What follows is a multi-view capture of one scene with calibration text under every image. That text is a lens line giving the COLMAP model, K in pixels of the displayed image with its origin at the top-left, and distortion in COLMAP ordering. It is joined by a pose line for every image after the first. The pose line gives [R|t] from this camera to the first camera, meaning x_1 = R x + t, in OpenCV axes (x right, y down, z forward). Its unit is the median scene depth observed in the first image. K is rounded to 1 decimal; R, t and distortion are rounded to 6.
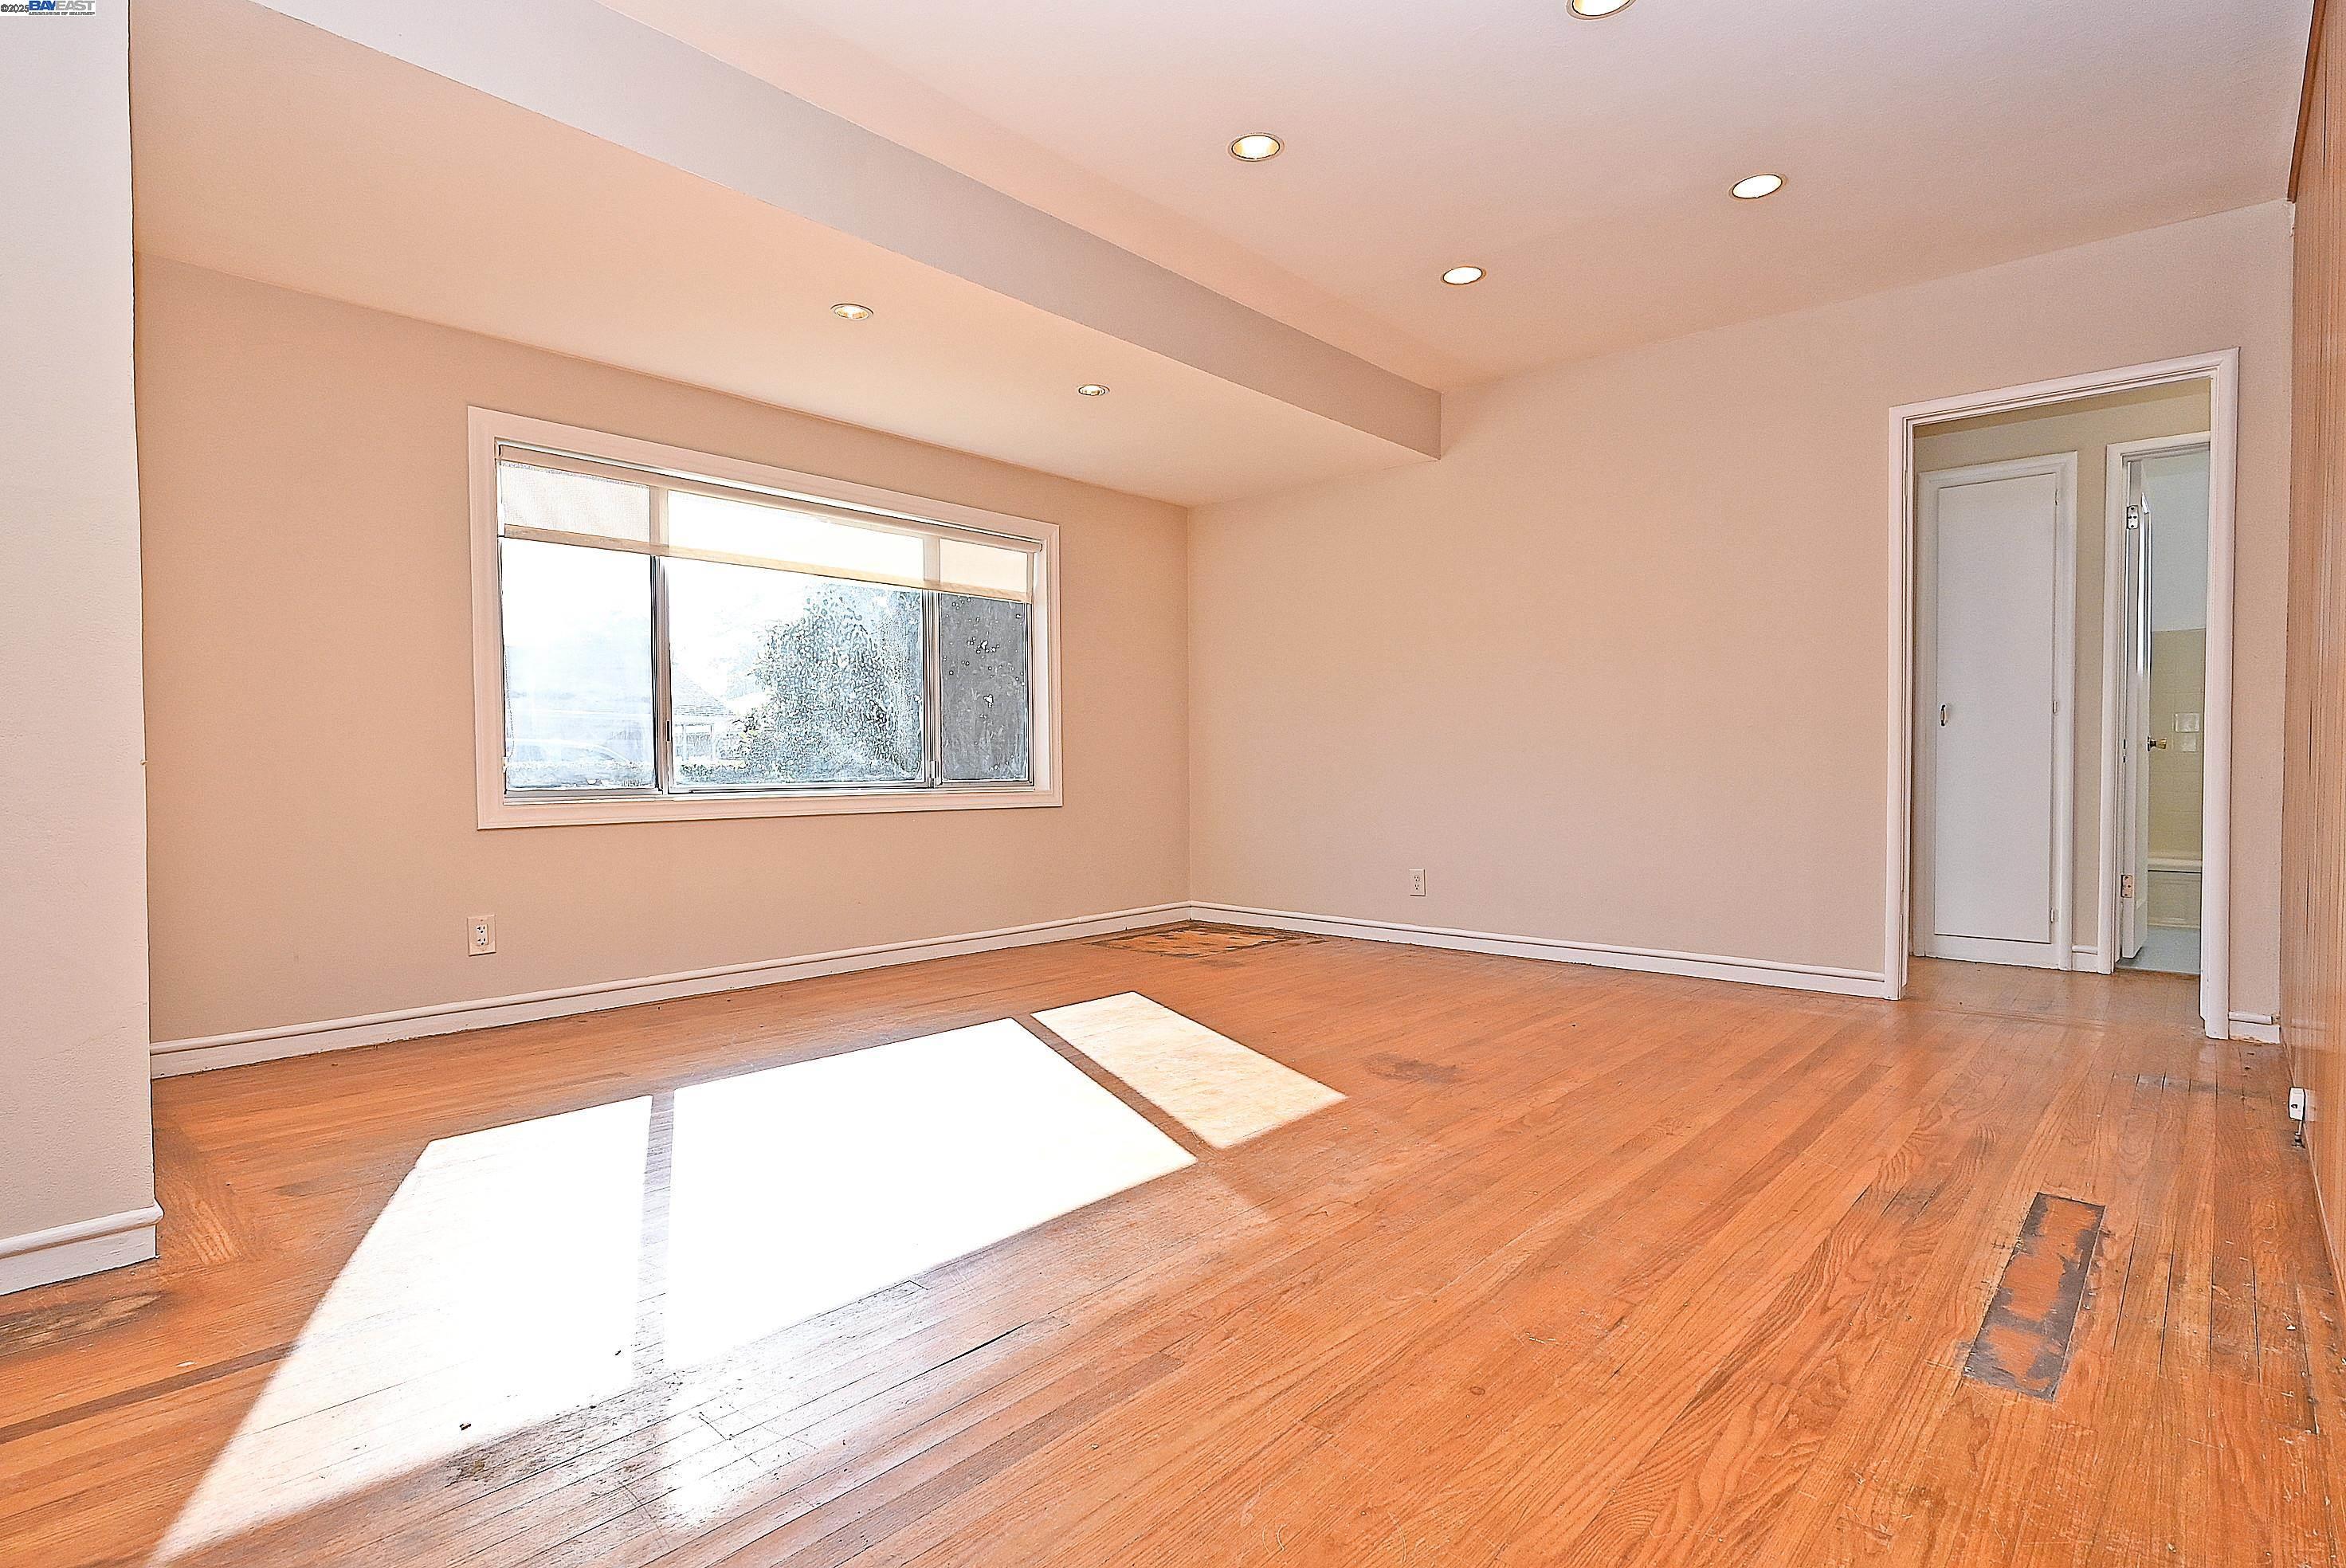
lens RADIAL K [[1167.7, 0, 1176.3], [0, 1167.7, 787.4], [0, 0, 1]] dist [-0.003254, 0.001312]
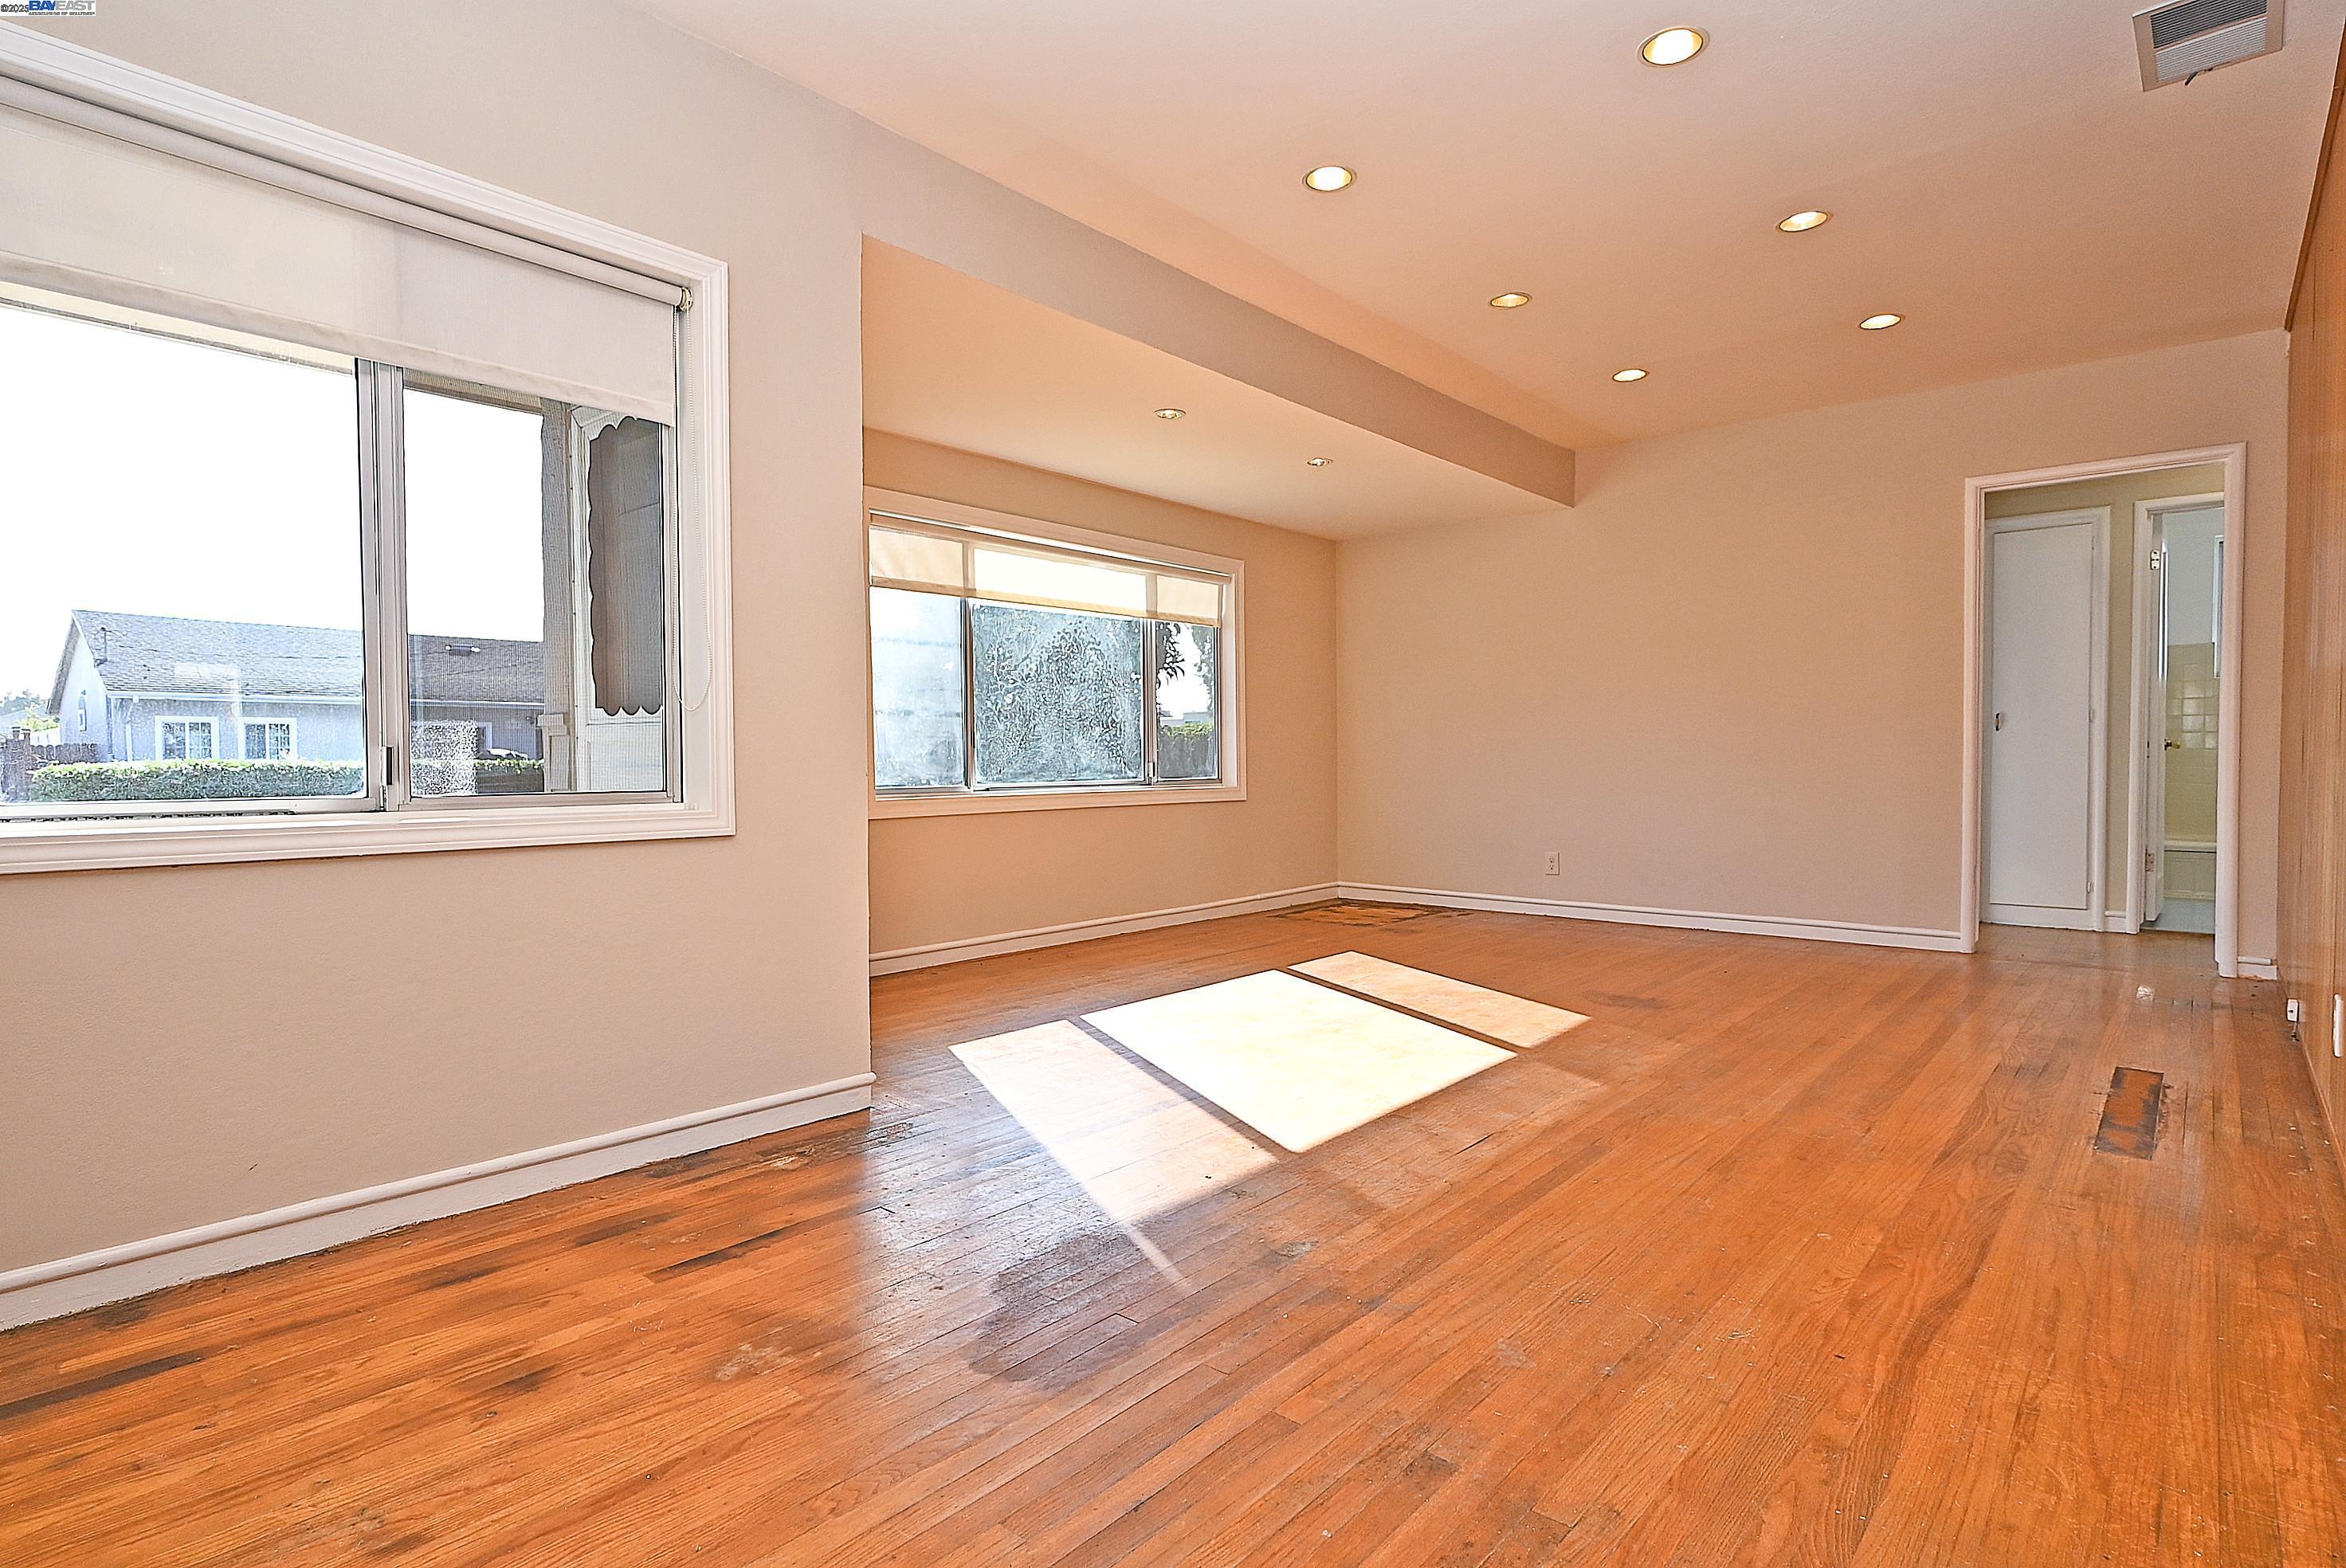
lens RADIAL K [[1176.3, 0, 1176.5], [0, 1176.3, 786.5], [0, 0, 1]] dist [-0.003543, 0.002601]
pose [[0.999920, -0.003867, 0.012005, -0.362108], [0.003786, 0.999970, 0.006735, -0.011359], [-0.012030, -0.006689, 0.999905, -0.360846]]
